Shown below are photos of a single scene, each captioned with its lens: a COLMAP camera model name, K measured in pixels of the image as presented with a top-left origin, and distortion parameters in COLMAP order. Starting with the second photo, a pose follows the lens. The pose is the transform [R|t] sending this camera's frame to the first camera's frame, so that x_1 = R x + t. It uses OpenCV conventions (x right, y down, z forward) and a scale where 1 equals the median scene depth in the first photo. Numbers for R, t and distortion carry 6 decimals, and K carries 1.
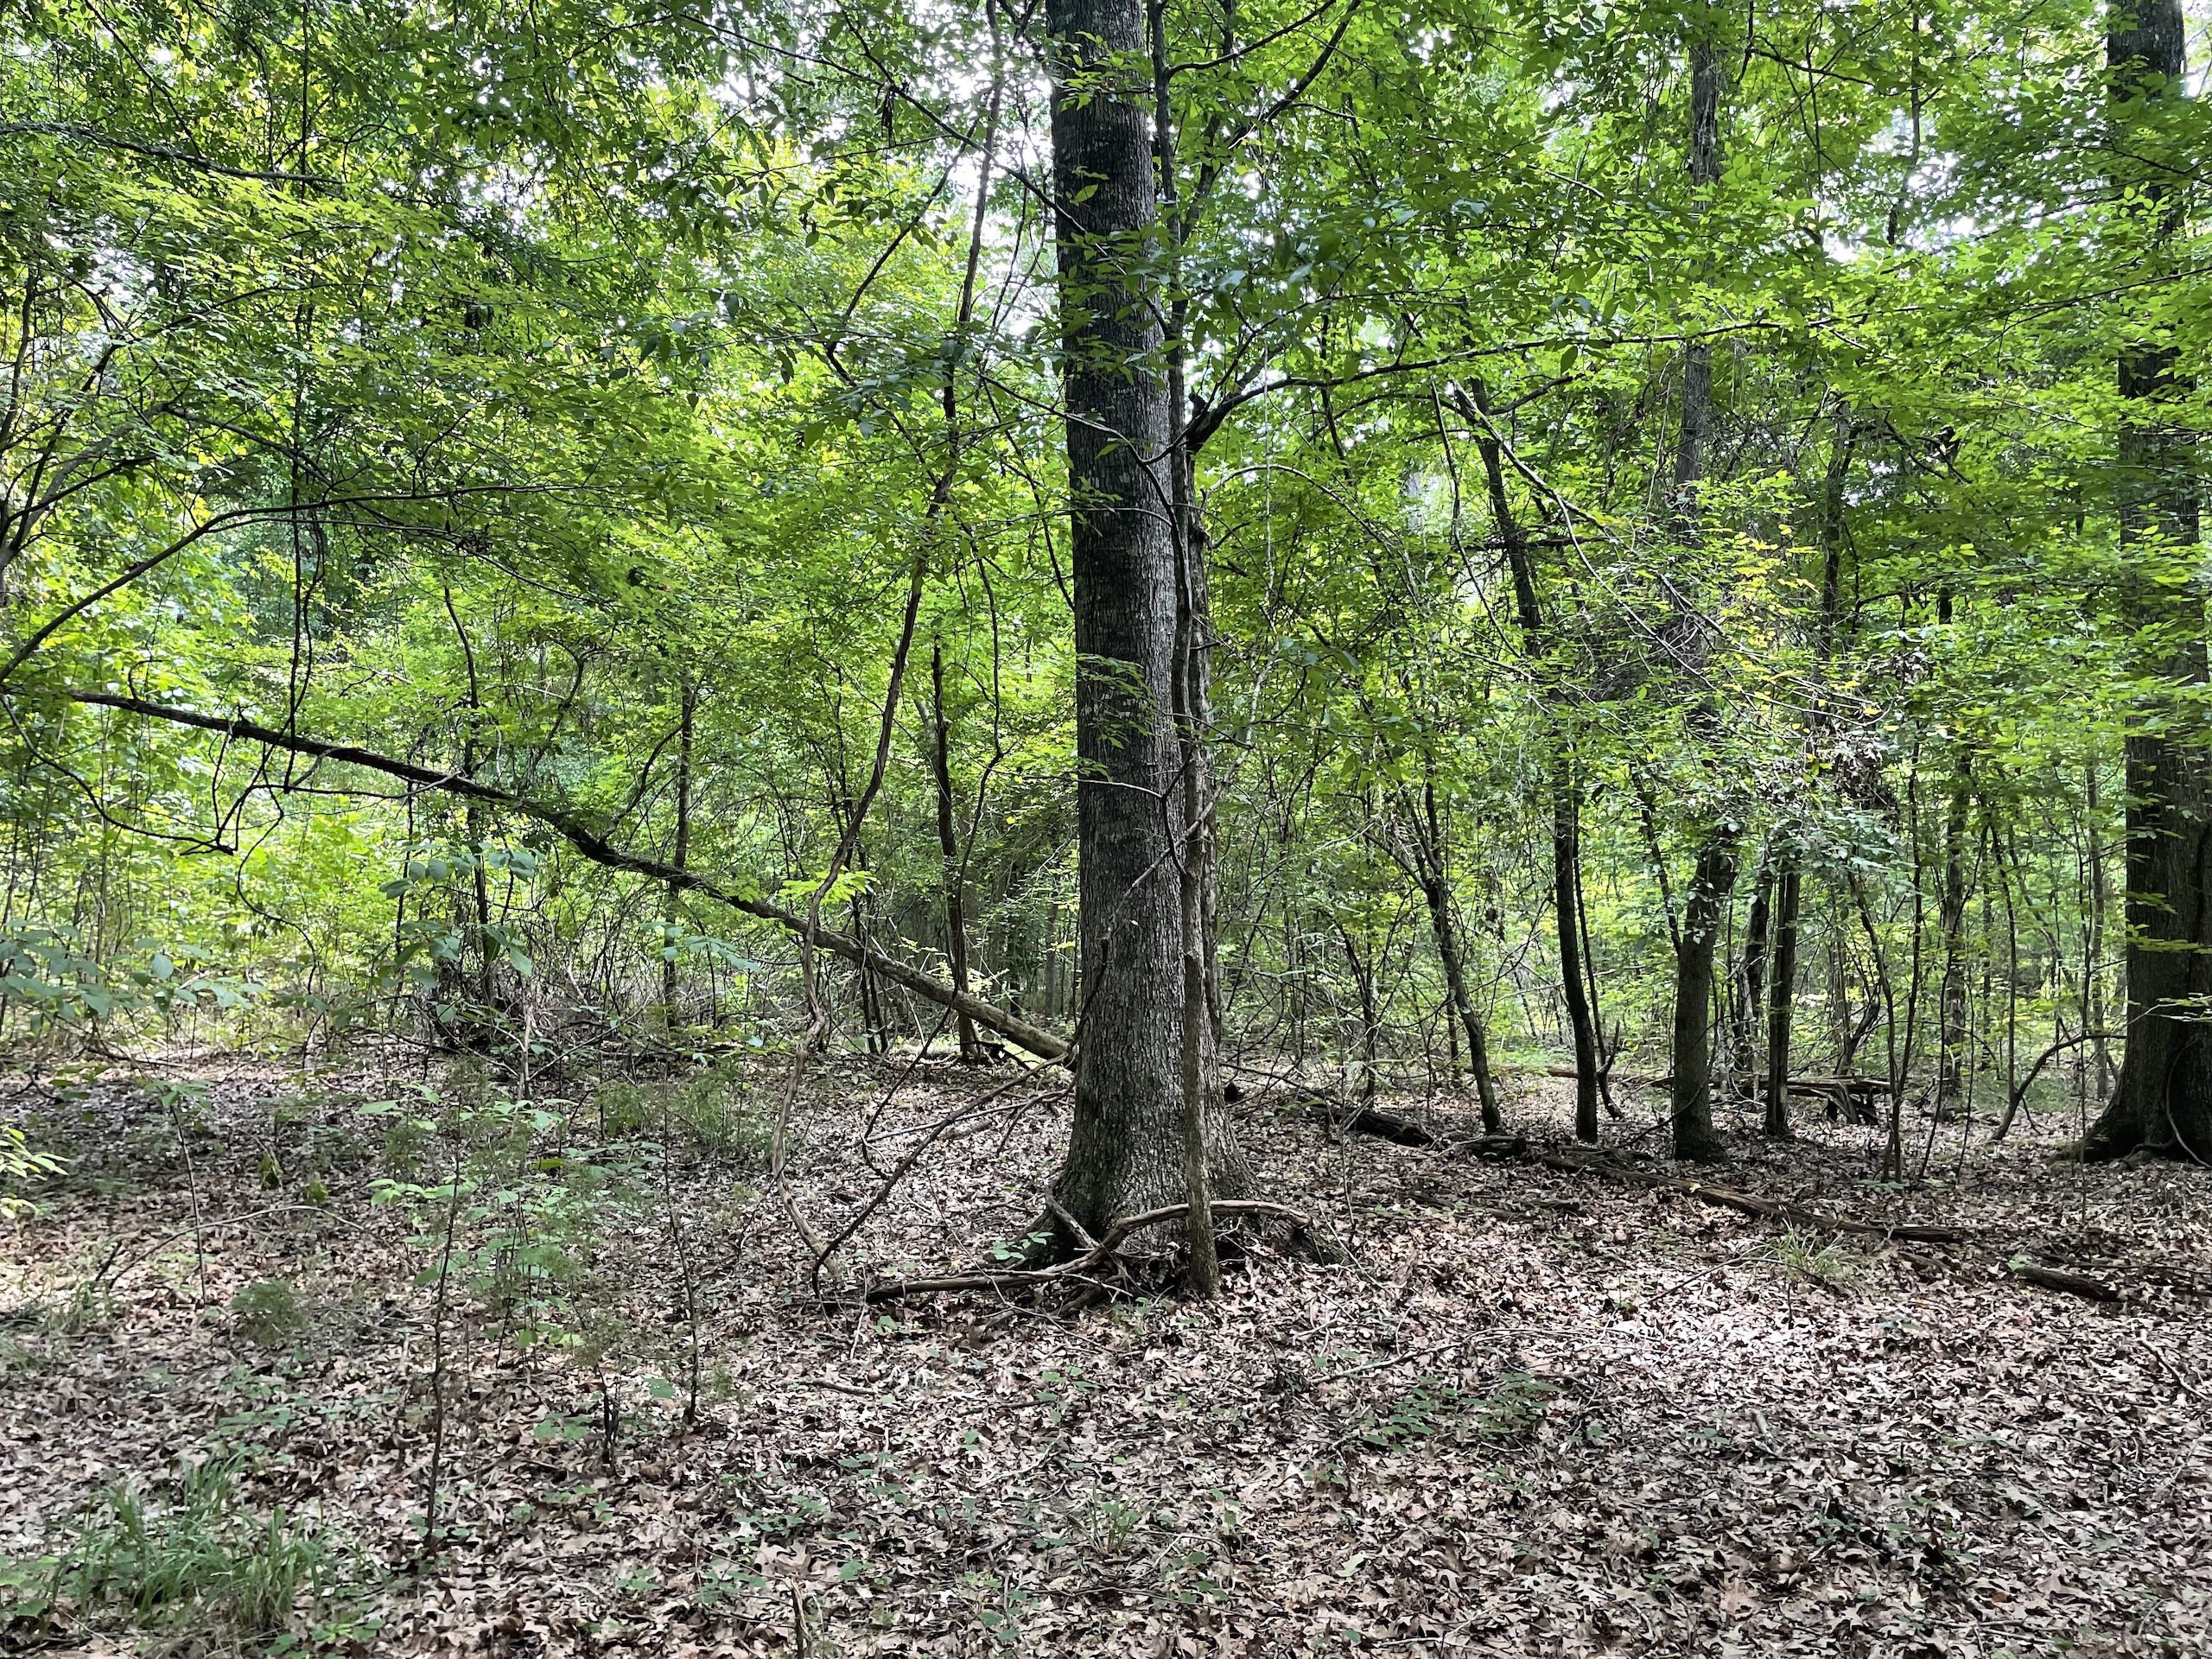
lens RADIAL K [[1651.4, 0, 1106.0], [0, 1651.4, 829.5], [0, 0, 1]] dist [0.099091, -0.120667]
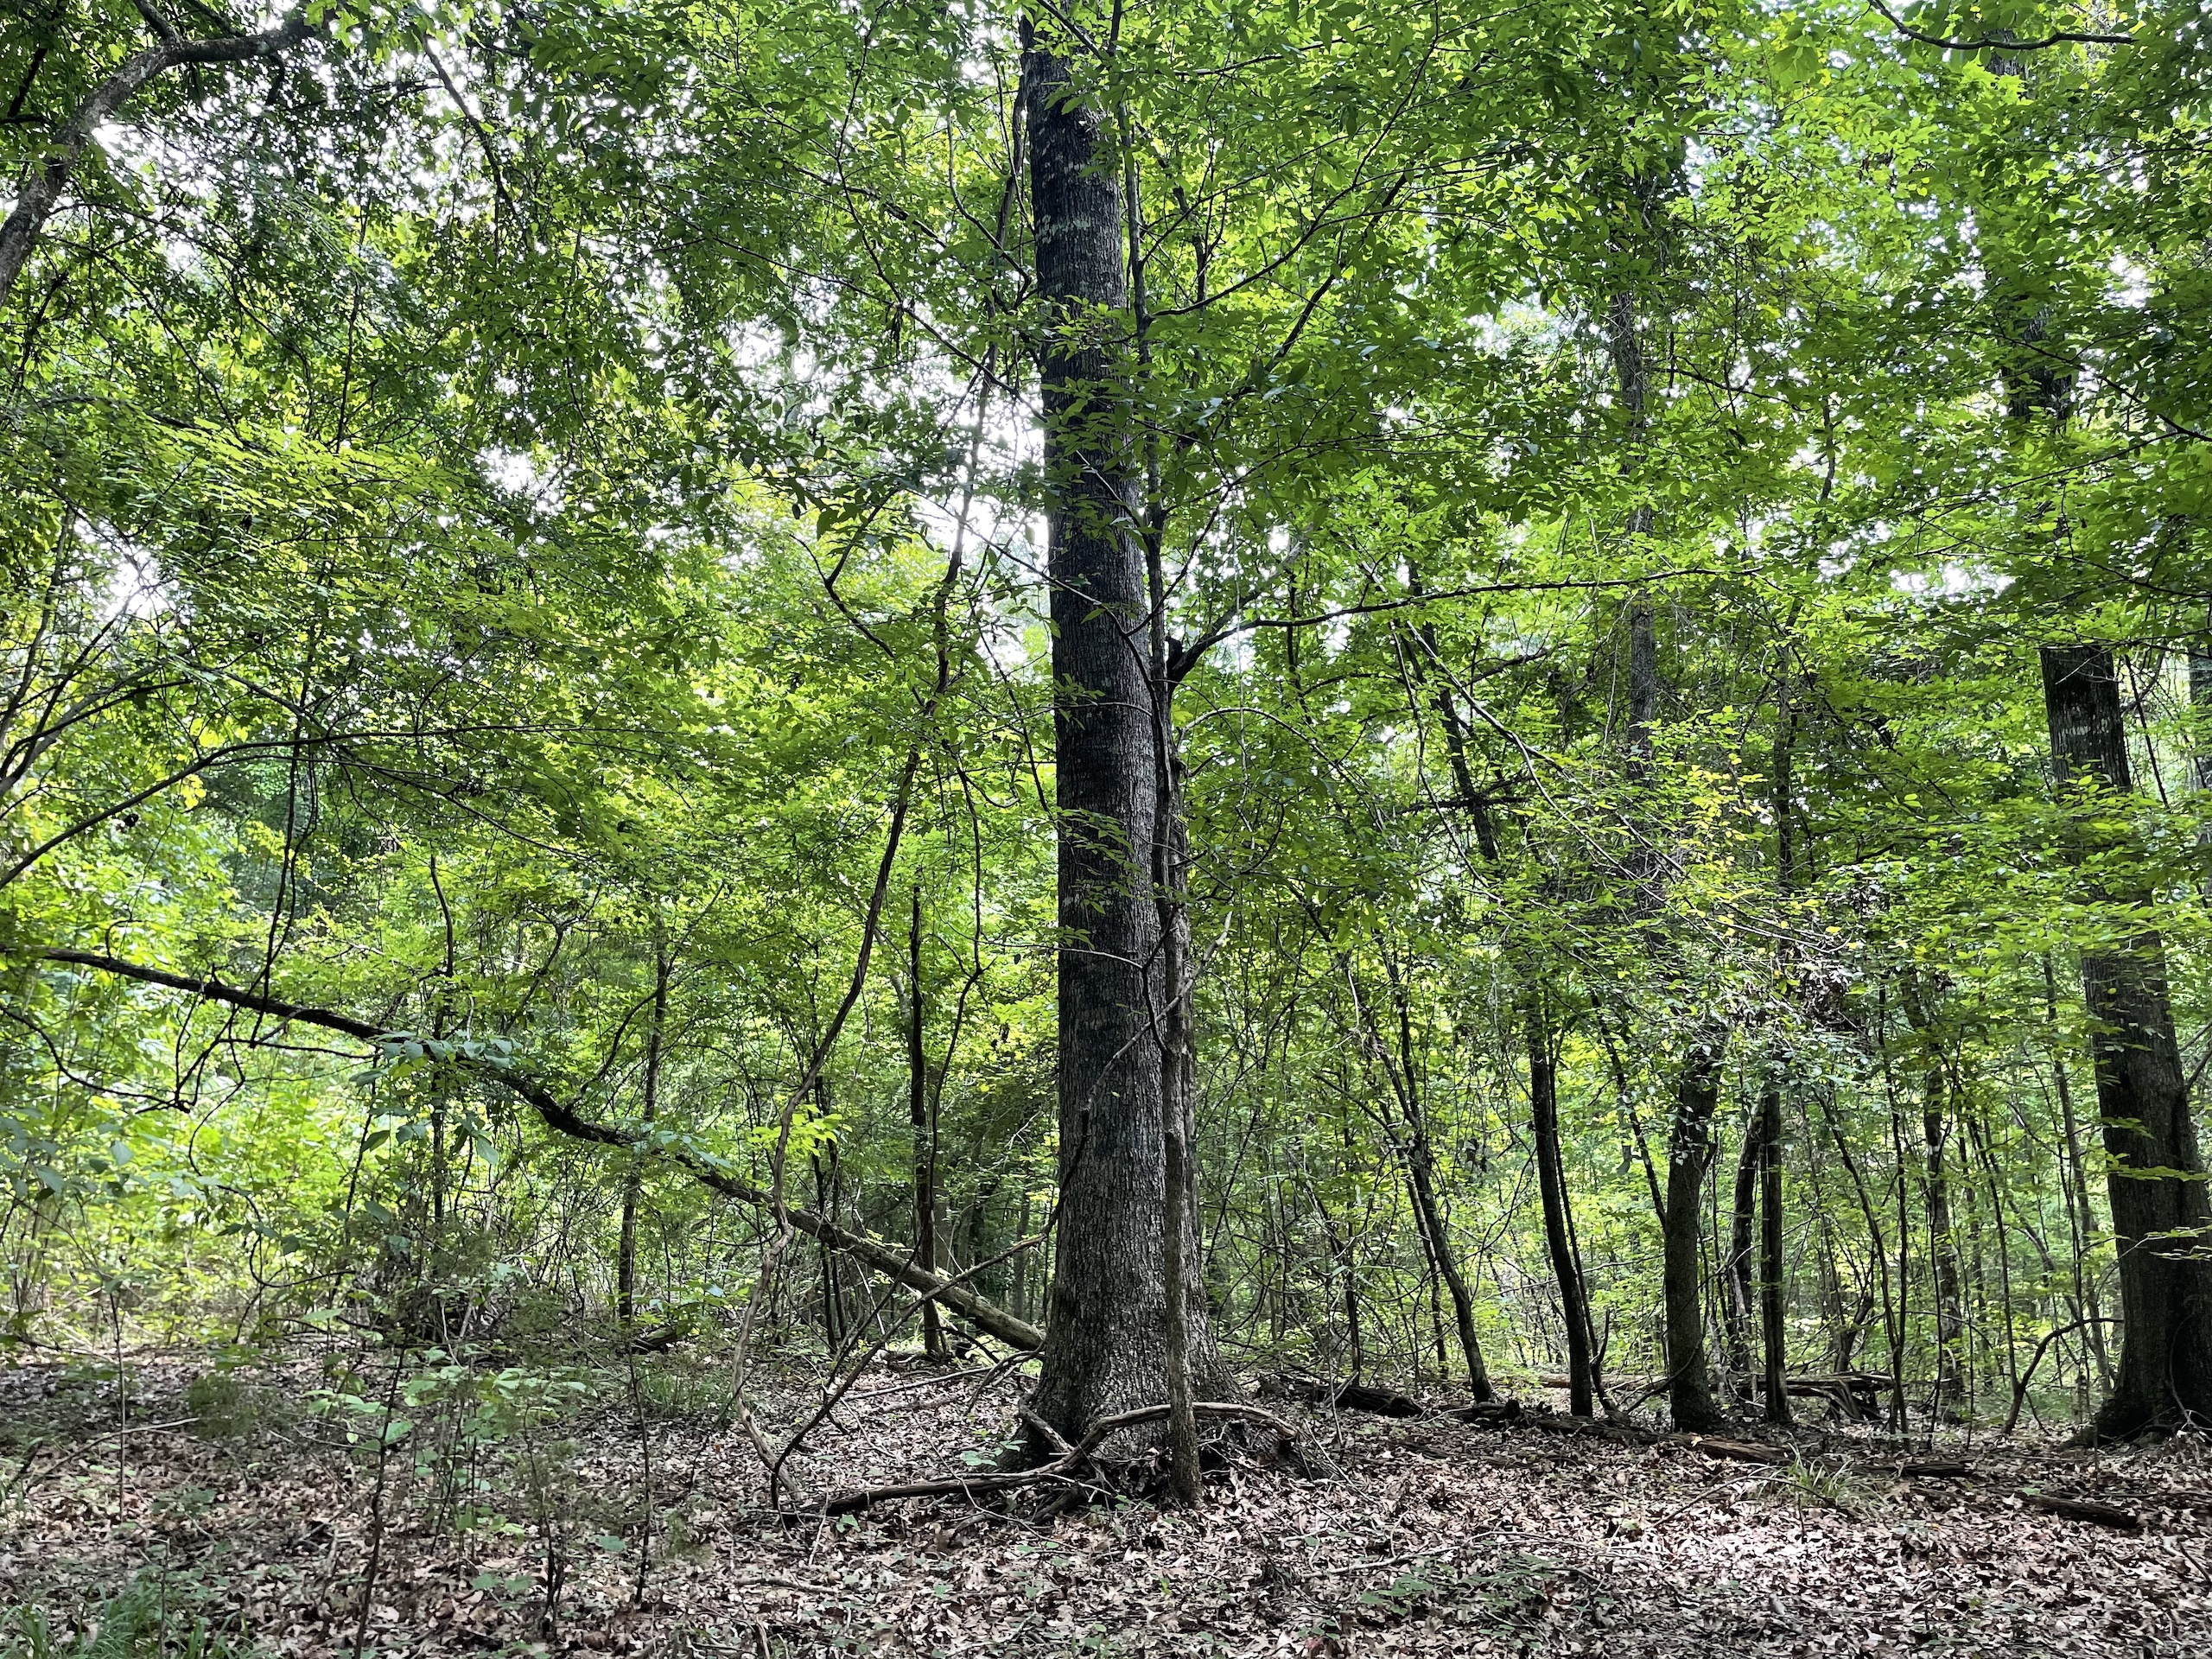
lens RADIAL K [[1651.4, 0, 1106.0], [0, 1651.4, 829.5], [0, 0, 1]] dist [0.099091, -0.120667]
pose [[0.999825, 0.008954, 0.016454, -0.005728], [-0.005342, 0.978179, -0.207695, 0.102329], [-0.017955, 0.207571, 0.978055, -0.006709]]
